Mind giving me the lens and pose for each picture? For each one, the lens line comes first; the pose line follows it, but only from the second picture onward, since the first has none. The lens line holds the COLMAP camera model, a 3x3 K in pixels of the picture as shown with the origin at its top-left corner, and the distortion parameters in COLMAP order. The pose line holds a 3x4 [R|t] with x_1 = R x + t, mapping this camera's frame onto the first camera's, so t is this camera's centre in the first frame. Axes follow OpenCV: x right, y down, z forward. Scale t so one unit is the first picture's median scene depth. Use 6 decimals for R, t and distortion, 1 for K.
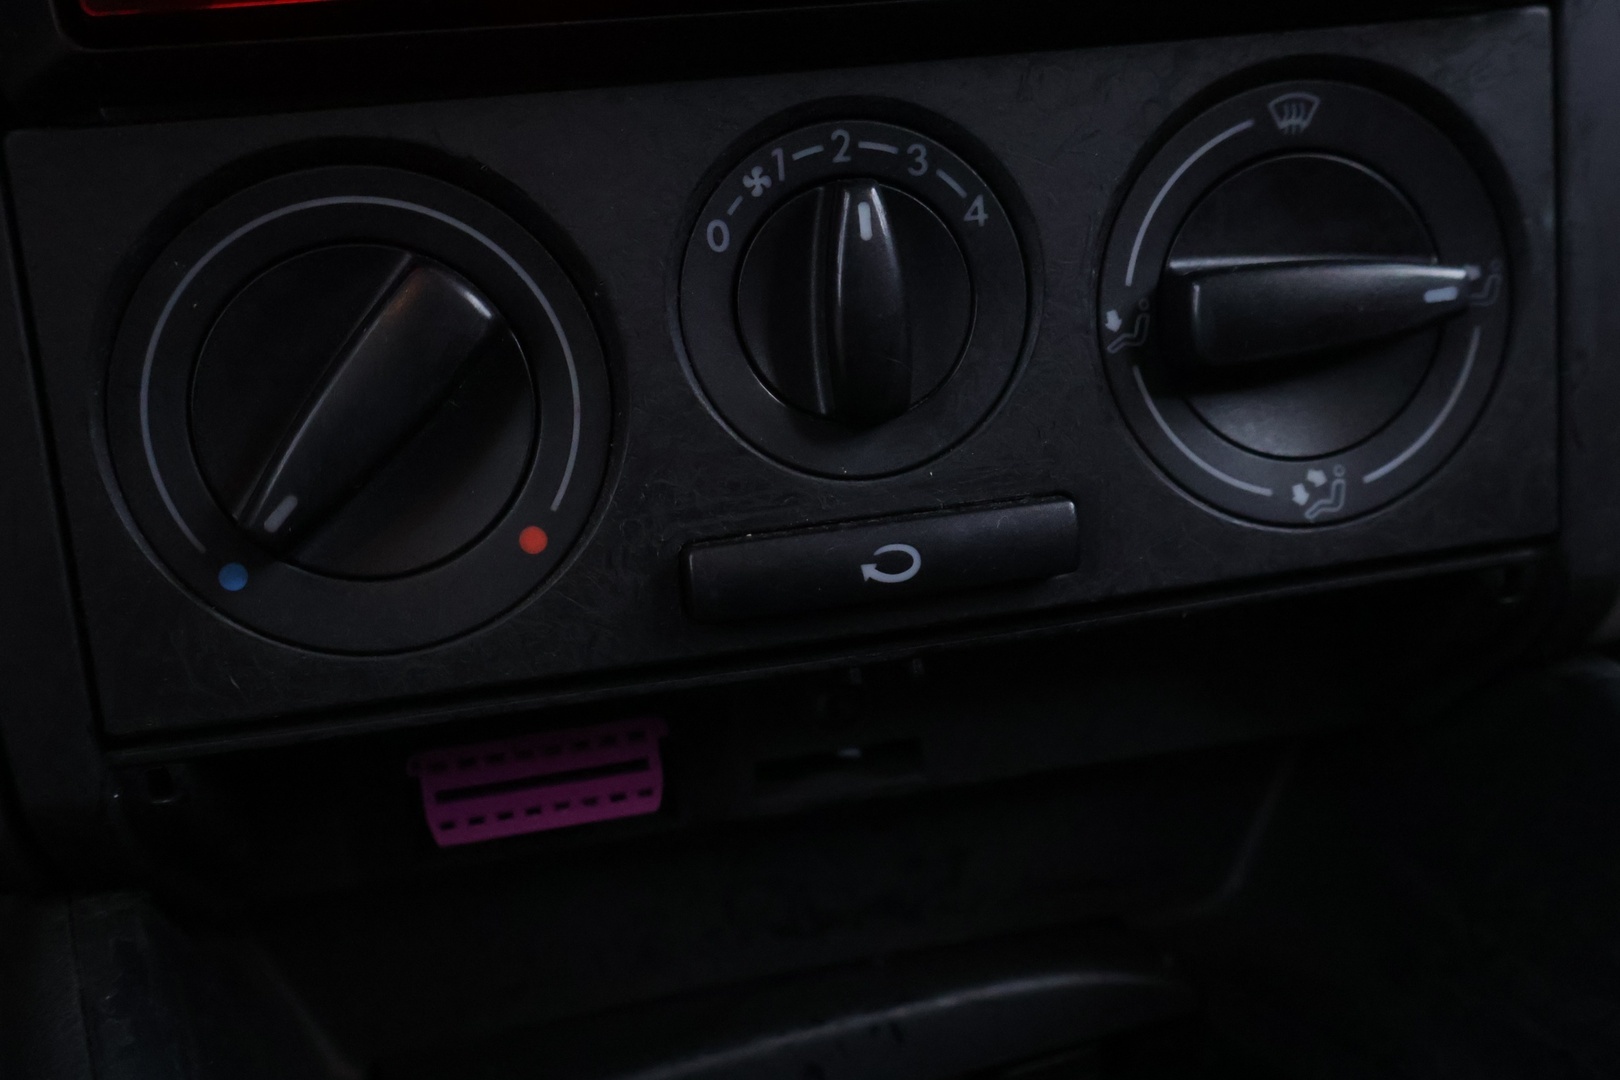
lens RADIAL K [[1529.0, 0, 810.0], [0, 1529.0, 540.0], [0, 0, 1]] dist [-0.010835, -0.016093]
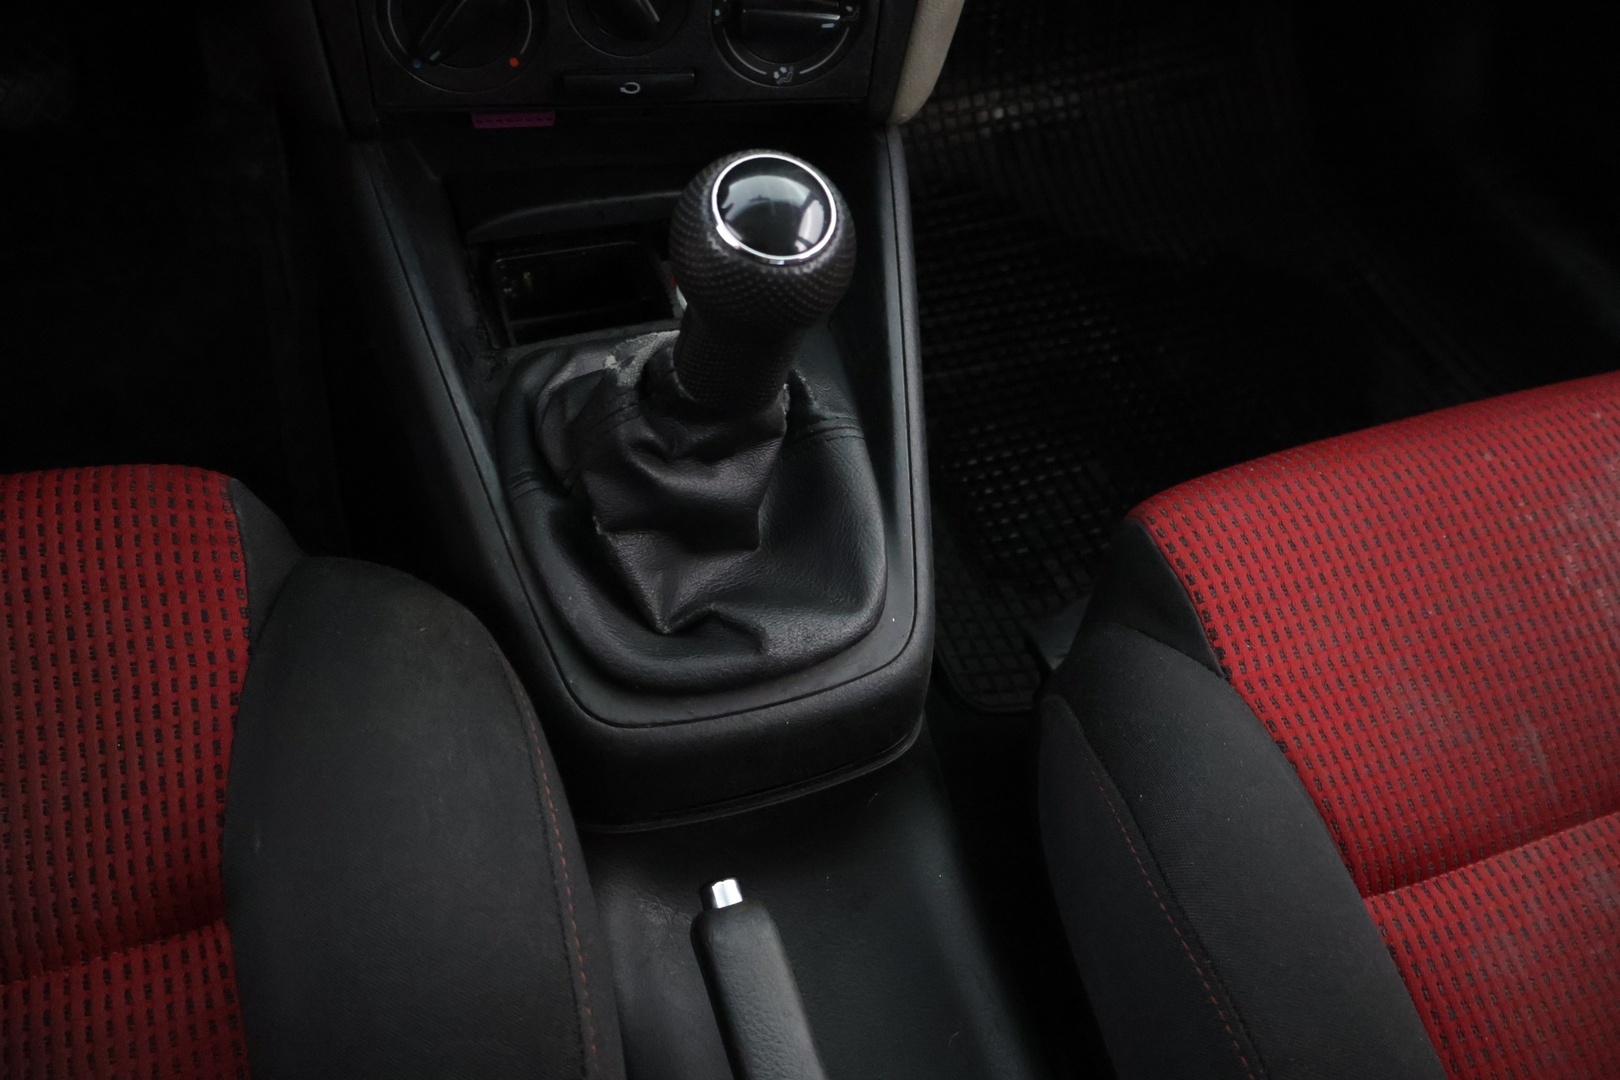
lens RADIAL K [[1406.2, 0, 811.8], [0, 1406.2, 566.0], [0, 0, 1]] dist [-0.076773, -0.000168]
pose [[0.985460, 0.124715, 0.115385, 0.200485], [-0.169904, 0.724958, 0.667509, -1.165853], [-0.000401, -0.677408, 0.735607, -1.638790]]
